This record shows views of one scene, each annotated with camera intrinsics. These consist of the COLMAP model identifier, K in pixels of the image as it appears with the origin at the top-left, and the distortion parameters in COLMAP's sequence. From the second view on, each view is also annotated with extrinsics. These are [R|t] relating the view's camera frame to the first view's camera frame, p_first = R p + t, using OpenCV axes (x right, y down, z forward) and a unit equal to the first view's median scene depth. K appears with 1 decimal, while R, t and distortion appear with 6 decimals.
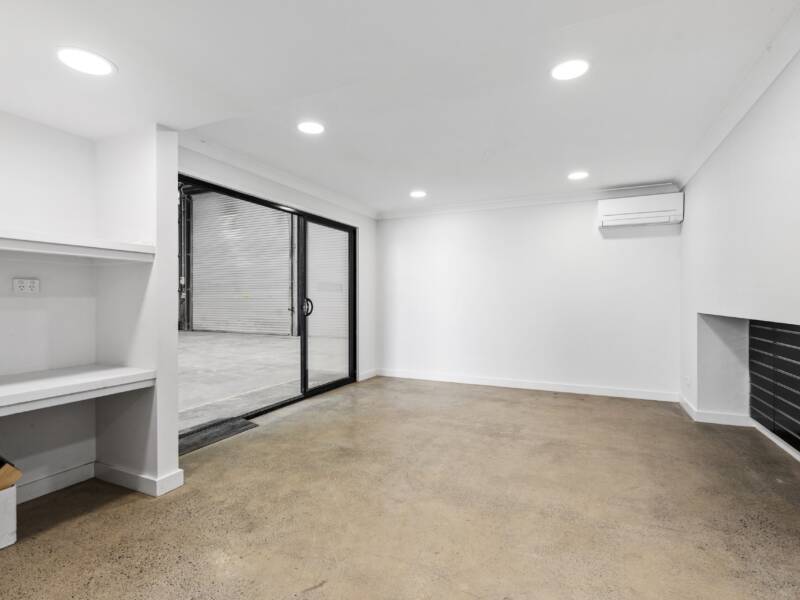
lens RADIAL K [[414.2, 0, 394.8], [0, 414.2, 300.4], [0, 0, 1]] dist [-0.002923, -0.001715]
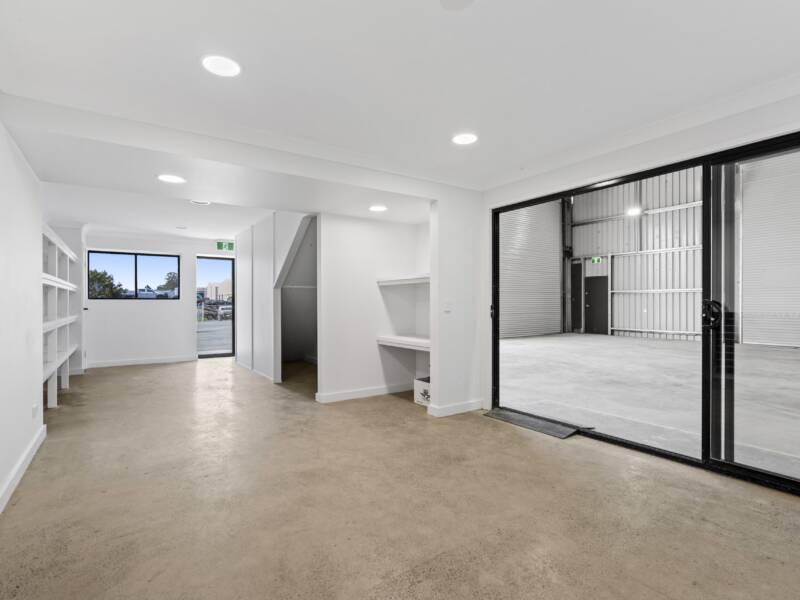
lens RADIAL K [[414.2, 0, 394.8], [0, 414.2, 300.4], [0, 0, 1]] dist [-0.002923, -0.001715]
pose [[-0.523571, -0.005248, -0.851966, 0.785446], [-0.000671, 0.999983, -0.005748, -0.002241], [0.851982, -0.002438, -0.523566, 1.395363]]
